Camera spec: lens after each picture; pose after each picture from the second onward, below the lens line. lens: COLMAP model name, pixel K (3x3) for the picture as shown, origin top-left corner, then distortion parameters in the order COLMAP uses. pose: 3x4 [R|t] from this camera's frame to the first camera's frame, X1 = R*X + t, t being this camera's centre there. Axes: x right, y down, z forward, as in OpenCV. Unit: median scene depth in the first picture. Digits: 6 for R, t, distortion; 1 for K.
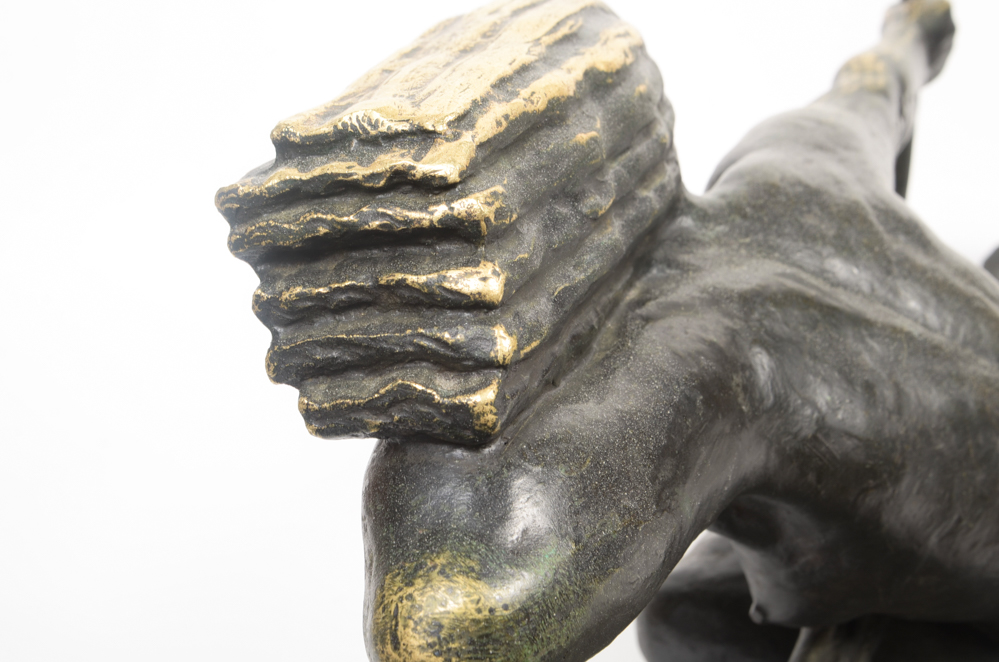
lens RADIAL K [[1452.3, 0, 499.5], [0, 1452.3, 331.0], [0, 0, 1]] dist [0.019683, -0.033710]
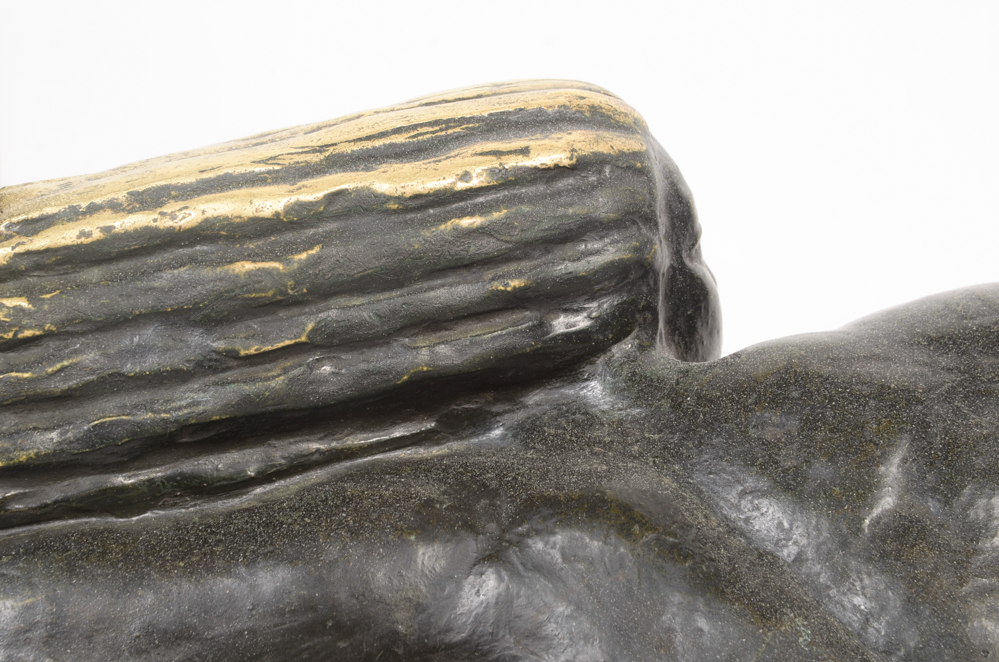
lens RADIAL K [[1423.6, 0, 499.5], [0, 1423.6, 331.0], [0, 0, 1]] dist [0.002548, 0.016138]
pose [[0.667745, 0.280045, -0.689704, 0.812835], [-0.230573, 0.958779, 0.166069, -0.288689], [0.707780, 0.048135, 0.704791, 0.513065]]
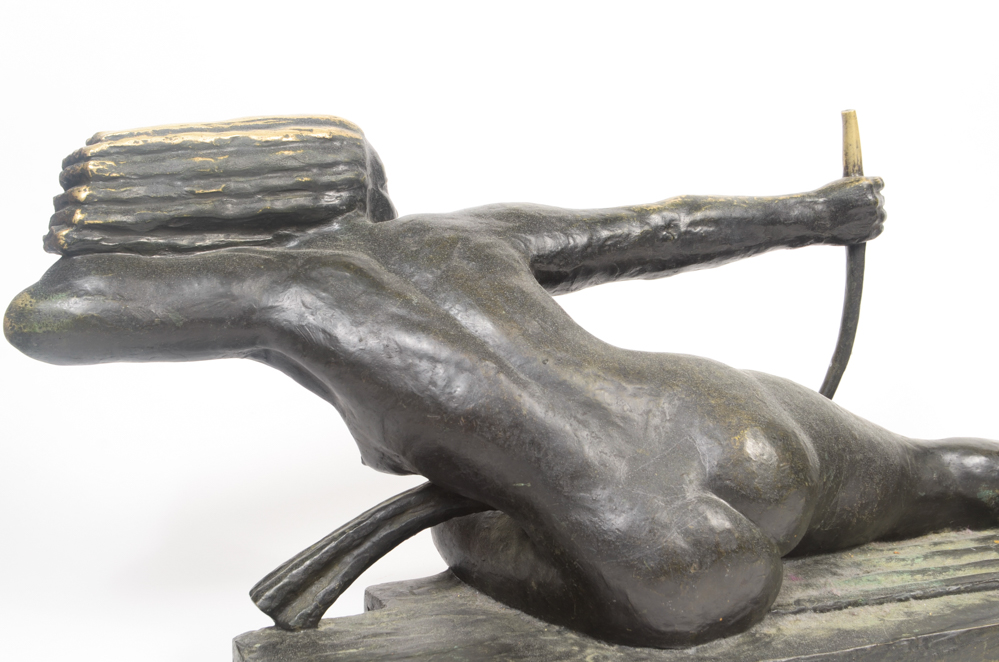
lens RADIAL K [[1515.6, 0, 499.5], [0, 1515.6, 331.0], [0, 0, 1]] dist [0.073075, 0.026893]
pose [[0.754565, 0.142155, -0.640643, 2.070347], [-0.245012, 0.966686, -0.074079, 0.197261], [0.608770, 0.212863, 0.764257, -0.505689]]
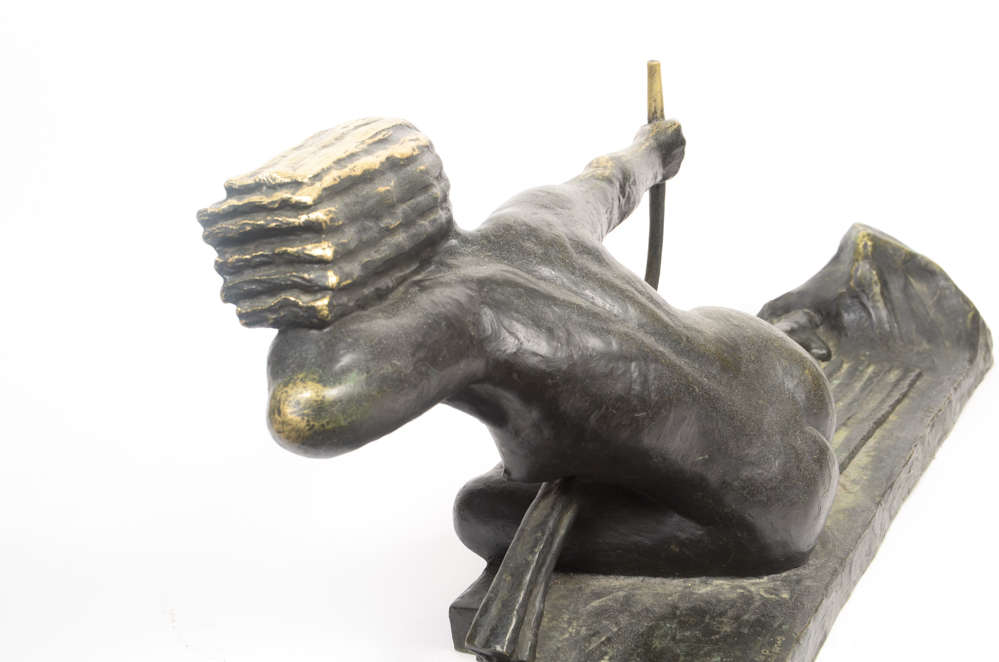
lens RADIAL K [[1452.3, 0, 499.5], [0, 1452.3, 331.0], [0, 0, 1]] dist [0.019683, -0.033710]
pose [[0.999307, 0.000210, 0.037230, 0.150159], [0.002767, 0.996799, -0.079899, 0.227945], [-0.037128, 0.079946, 0.996107, -1.008277]]
